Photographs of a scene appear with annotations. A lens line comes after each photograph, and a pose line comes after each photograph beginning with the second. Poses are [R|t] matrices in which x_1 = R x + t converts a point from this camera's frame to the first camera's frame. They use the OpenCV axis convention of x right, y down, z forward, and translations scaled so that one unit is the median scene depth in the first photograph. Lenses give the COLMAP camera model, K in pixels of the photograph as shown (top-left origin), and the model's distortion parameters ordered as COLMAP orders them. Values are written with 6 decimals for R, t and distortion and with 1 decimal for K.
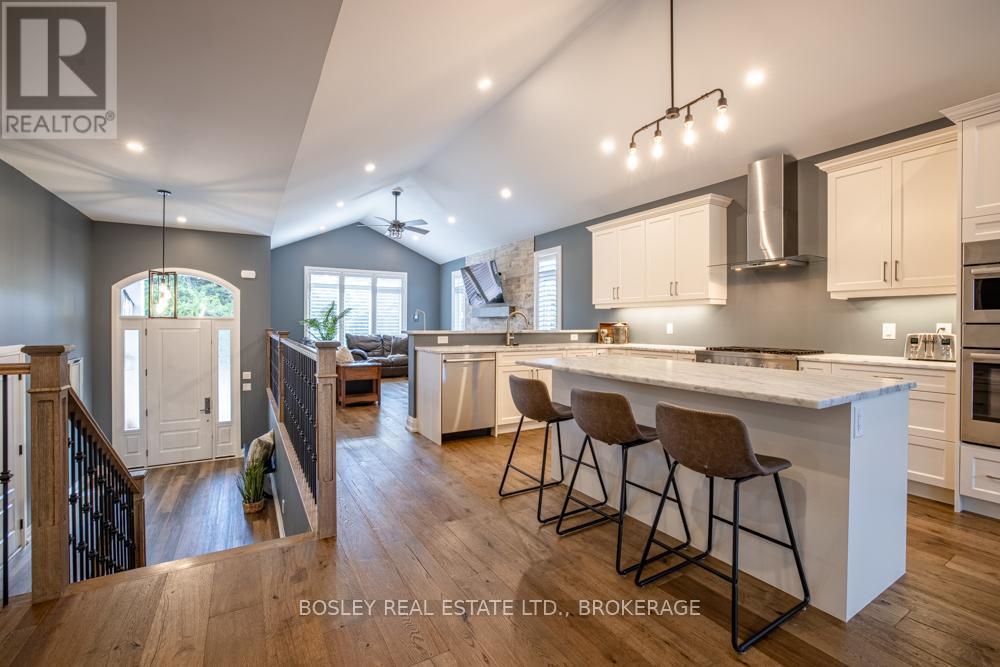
lens RADIAL K [[438.0, 0, 497.1], [0, 438.0, 326.3], [0, 0, 1]] dist [-0.030117, 0.009251]
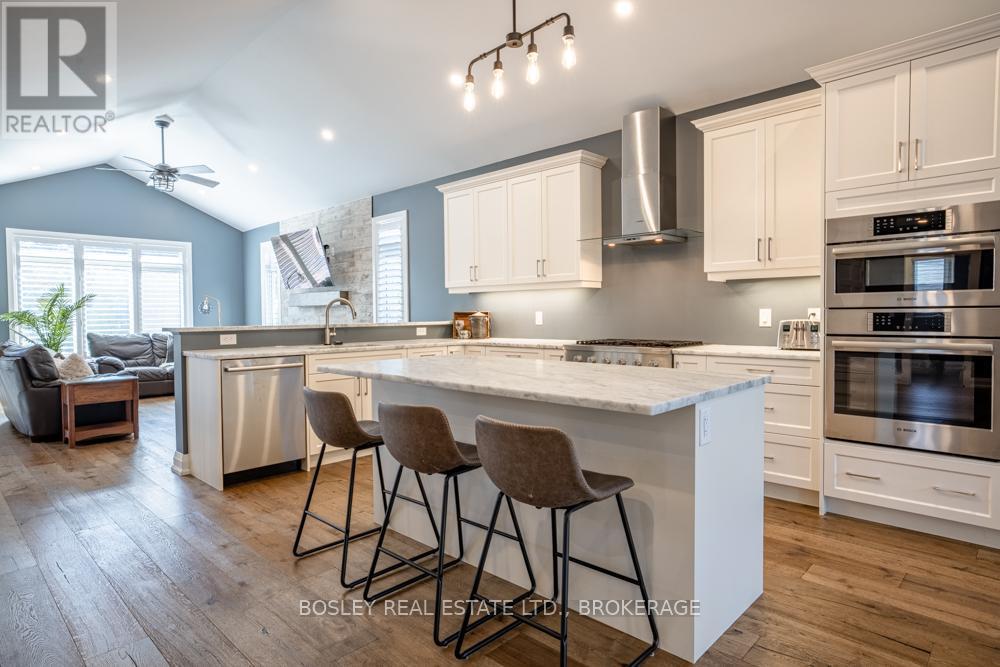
lens RADIAL K [[571.3, 0, 502.3], [0, 571.3, 328.9], [0, 0, 1]] dist [-0.018484, 0.015685]
pose [[0.964094, -0.020651, 0.264759, 0.082241], [0.015008, 0.999615, 0.023320, -0.000940], [-0.265138, -0.018509, 0.964033, 0.014375]]
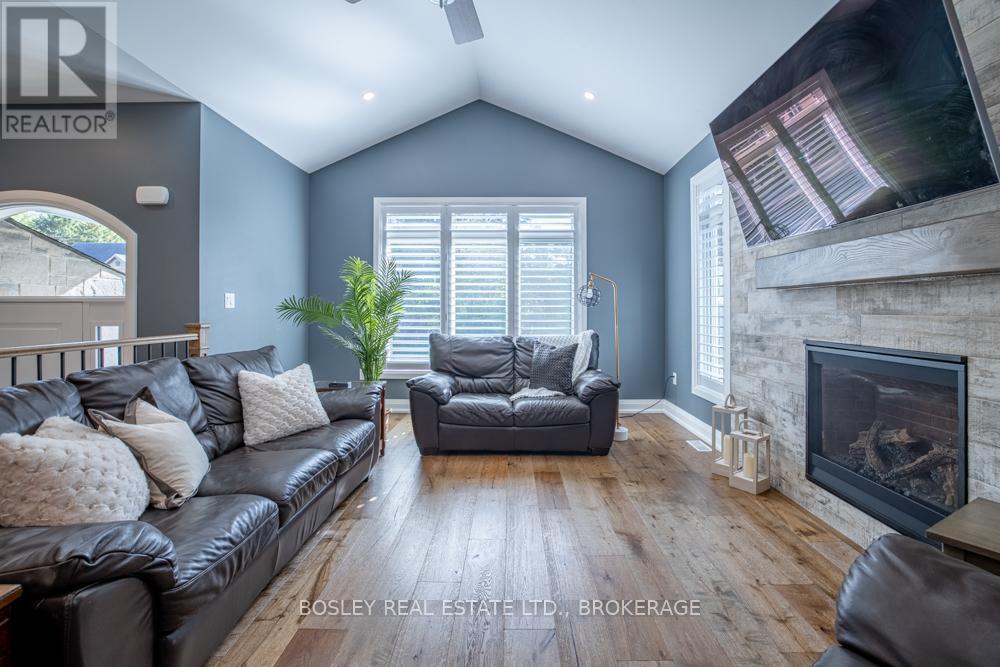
lens RADIAL K [[438.0, 0, 515.2], [0, 438.0, 307.5], [0, 0, 1]] dist [-0.030117, 0.009251]
pose [[0.859273, -0.005766, -0.511485, -0.121899], [-0.001236, 0.999910, -0.013349, -0.011215], [0.511516, 0.012102, 0.859188, 1.778740]]
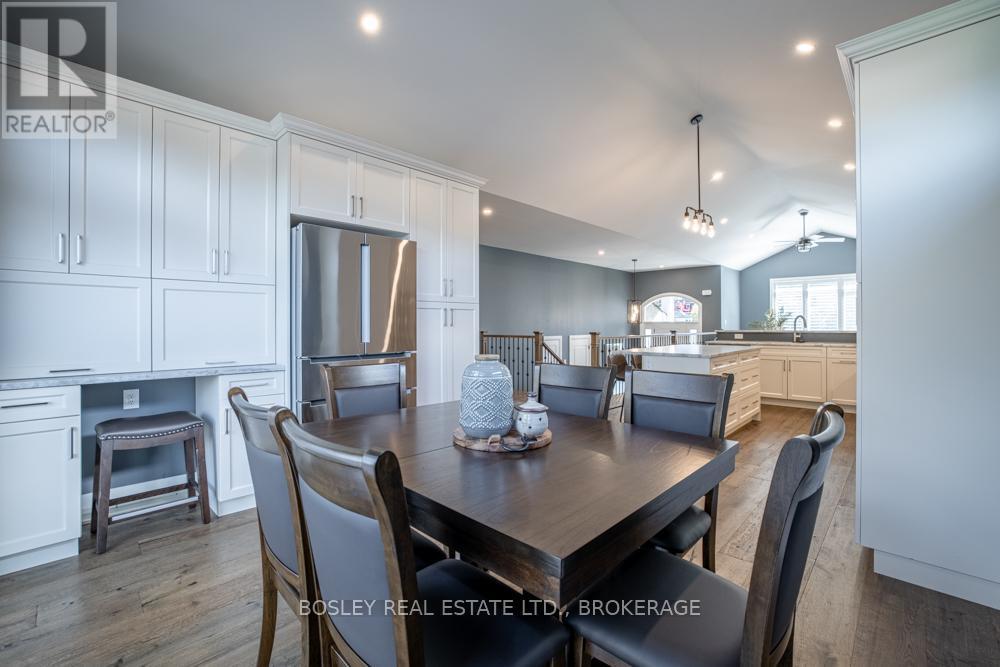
lens RADIAL K [[438.0, 0, 494.6], [0, 438.0, 326.4], [0, 0, 1]] dist [-0.030117, 0.009251]
pose [[0.259410, -0.000183, -0.965767, 1.495678], [-0.004872, 0.999987, -0.001498, 0.006510], [0.965755, 0.005094, 0.259406, -0.217056]]
